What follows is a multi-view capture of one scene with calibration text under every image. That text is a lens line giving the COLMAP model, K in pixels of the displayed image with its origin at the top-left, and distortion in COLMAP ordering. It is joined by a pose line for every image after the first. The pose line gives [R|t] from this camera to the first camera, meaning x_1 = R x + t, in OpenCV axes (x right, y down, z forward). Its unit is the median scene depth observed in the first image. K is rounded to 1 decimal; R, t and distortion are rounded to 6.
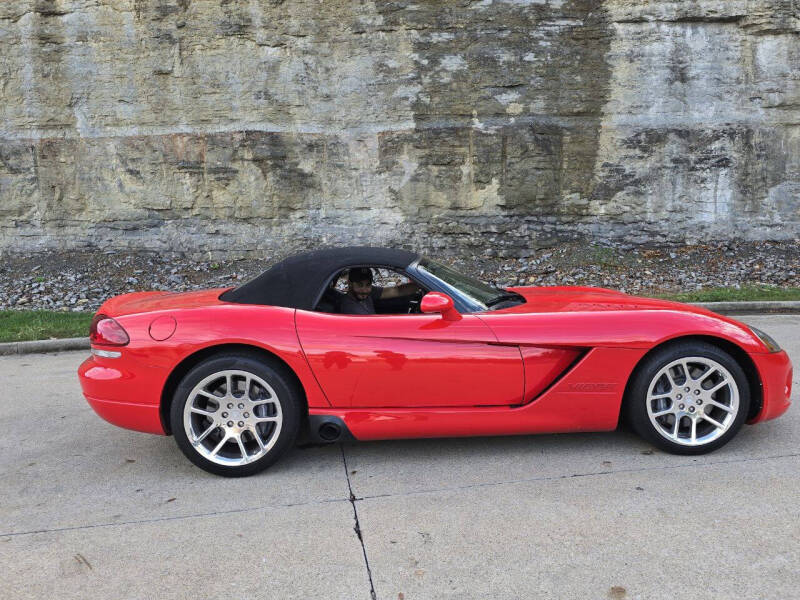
lens RADIAL K [[631.9, 0, 393.0], [0, 631.9, 300.8], [0, 0, 1]] dist [0.055143, -0.063662]
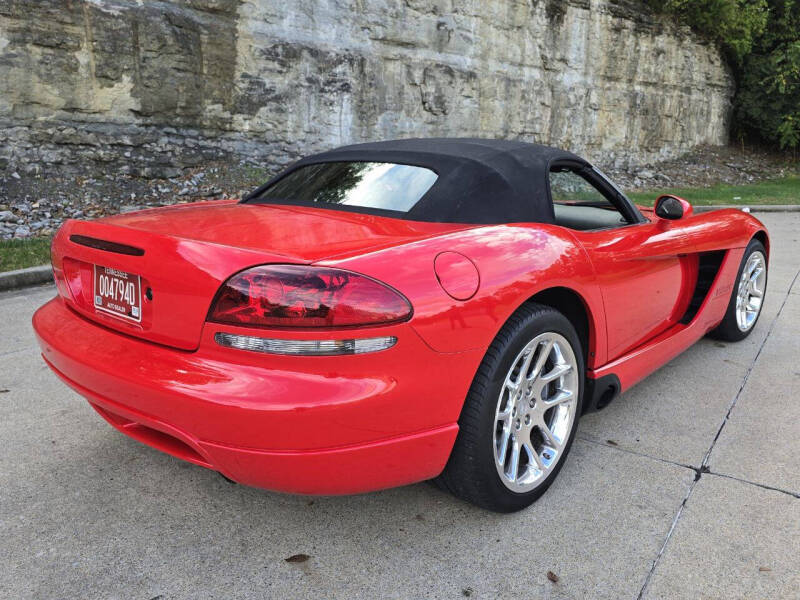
lens RADIAL K [[643.6, 0, 412.8], [0, 643.6, 289.7], [0, 0, 1]] dist [0.050815, -0.052048]
pose [[0.683471, -0.118935, 0.720223, -0.204824], [0.053182, 0.992129, 0.113368, -0.002043], [-0.728038, -0.039181, 0.684417, 0.179706]]
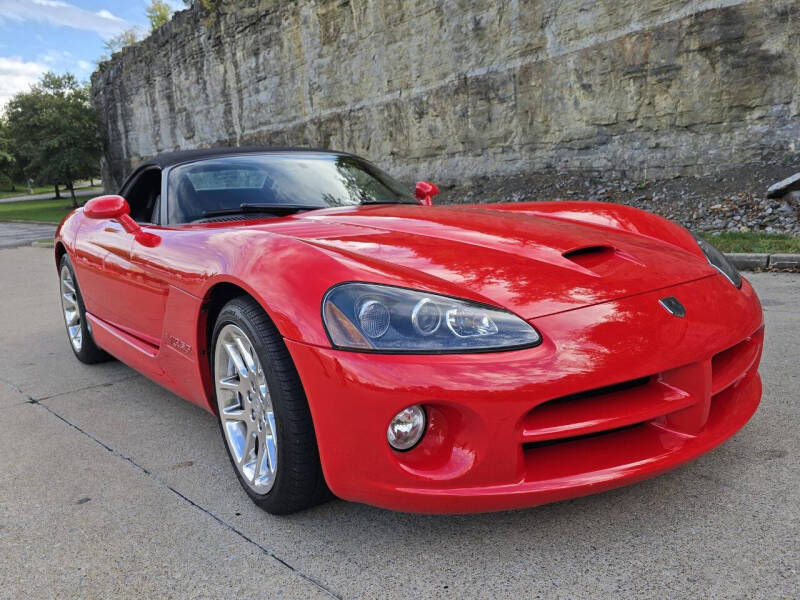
lens RADIAL K [[631.9, 0, 405.7], [0, 631.9, 303.4], [0, 0, 1]] dist [0.055143, -0.063662]
pose [[0.574284, 0.140368, -0.806533, 0.261431], [-0.040405, 0.988850, 0.143328, -0.007296], [0.817658, -0.049723, 0.573552, 0.227309]]
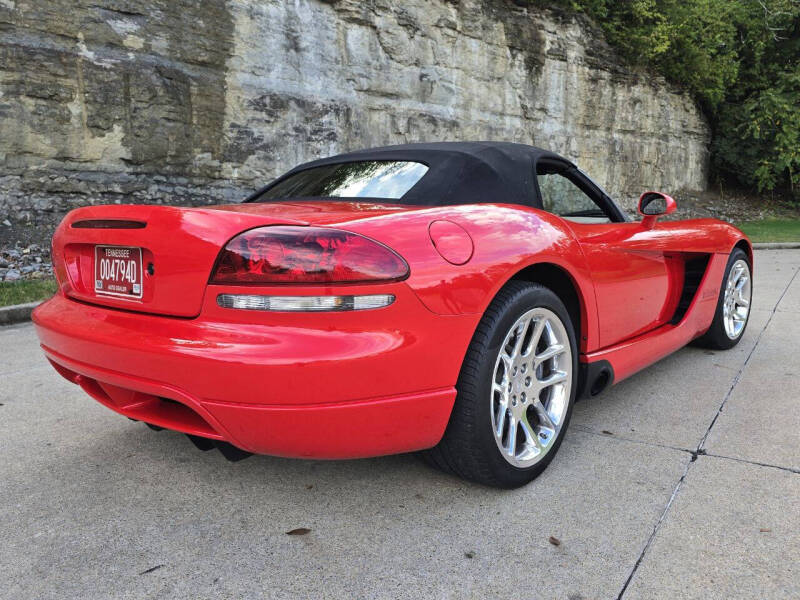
lens RADIAL K [[643.6, 0, 405.4], [0, 643.6, 300.0], [0, 0, 1]] dist [0.050815, -0.052048]
pose [[0.675417, -0.082842, 0.732768, -0.210710], [0.073537, 0.996283, 0.044852, 0.017009], [-0.733761, 0.023592, 0.678998, 0.178552]]
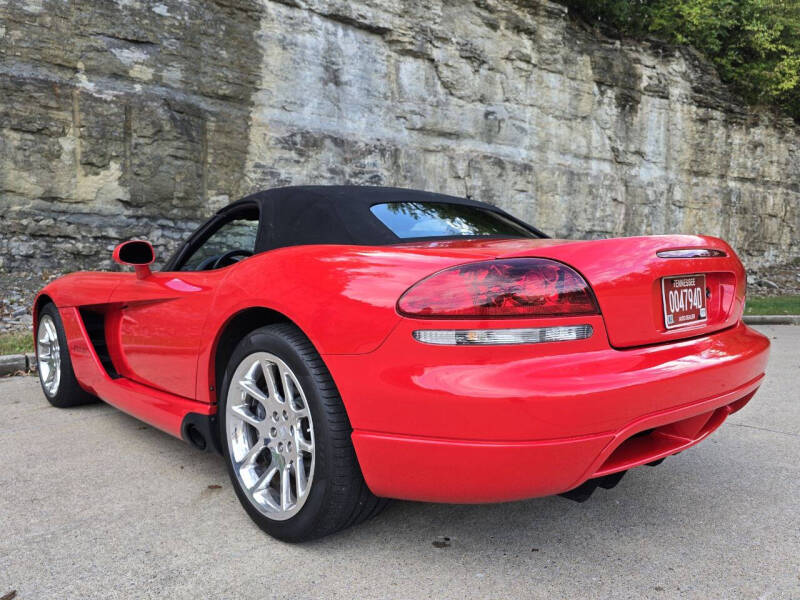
lens RADIAL K [[631.9, 0, 404.5], [0, 631.9, 299.3], [0, 0, 1]] dist [0.055143, -0.063662]
pose [[0.794426, 0.001473, 0.607359, -0.015428], [0.036438, 0.998080, -0.050081, 0.008420], [-0.606267, 0.061917, 0.792847, 0.239899]]
